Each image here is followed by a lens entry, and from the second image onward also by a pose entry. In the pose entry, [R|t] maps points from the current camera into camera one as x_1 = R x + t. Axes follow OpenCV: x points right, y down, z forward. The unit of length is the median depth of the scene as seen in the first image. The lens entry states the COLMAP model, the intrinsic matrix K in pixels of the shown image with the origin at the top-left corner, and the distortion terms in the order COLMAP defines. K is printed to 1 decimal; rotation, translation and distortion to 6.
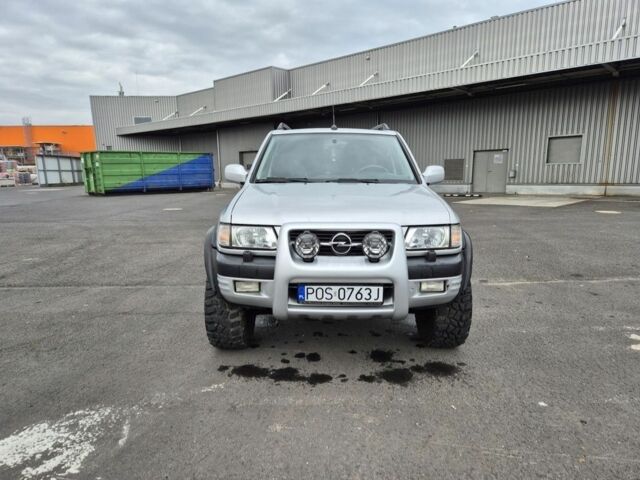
lens RADIAL K [[459.3, 0, 321.3], [0, 459.3, 240.9], [0, 0, 1]] dist [0.096160, -0.072806]
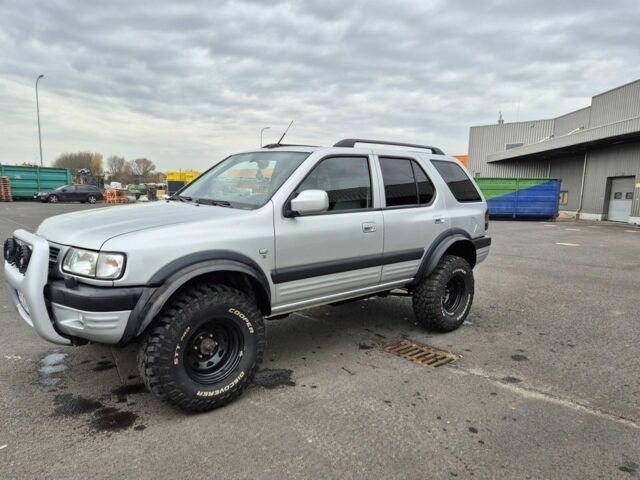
lens RADIAL K [[459.3, 0, 321.3], [0, 459.3, 240.9], [0, 0, 1]] dist [0.096160, -0.072806]
pose [[0.665095, 0.109536, -0.738682, 1.169403], [-0.150795, 0.988506, 0.010808, -0.123040], [0.731375, 0.104201, 0.673968, 0.700122]]
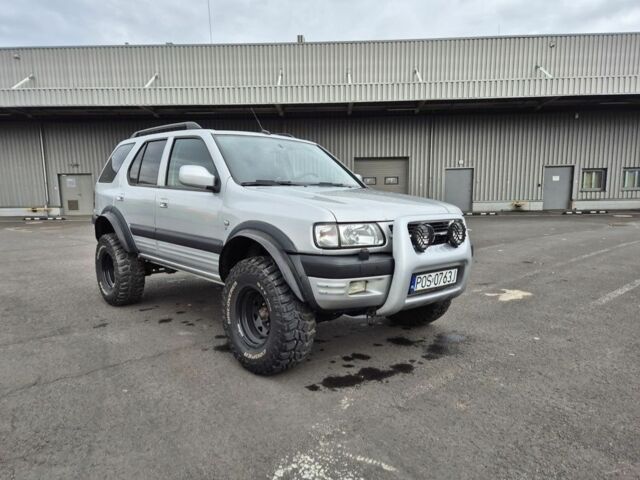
lens RADIAL K [[469.5, 0, 318.4], [0, 469.5, 241.3], [0, 0, 1]] dist [0.094194, -0.078391]
pose [[0.738639, -0.069516, 0.670508, -0.846383], [0.106556, 0.994204, -0.014308, 0.009919], [-0.665627, 0.082015, 0.741765, 0.317409]]
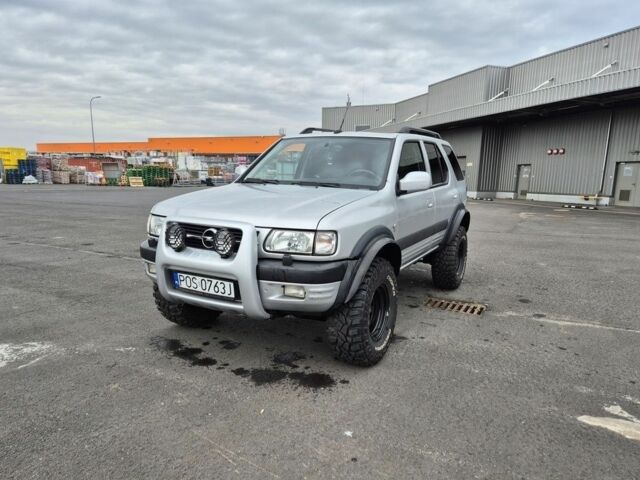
lens RADIAL K [[469.5, 0, 318.4], [0, 469.5, 241.3], [0, 0, 1]] dist [0.094194, -0.078391]
pose [[0.877247, 0.094265, -0.470692, 0.733205], [-0.101257, 0.994805, 0.010512, -0.023182], [0.469238, 0.038440, 0.882235, 0.133942]]
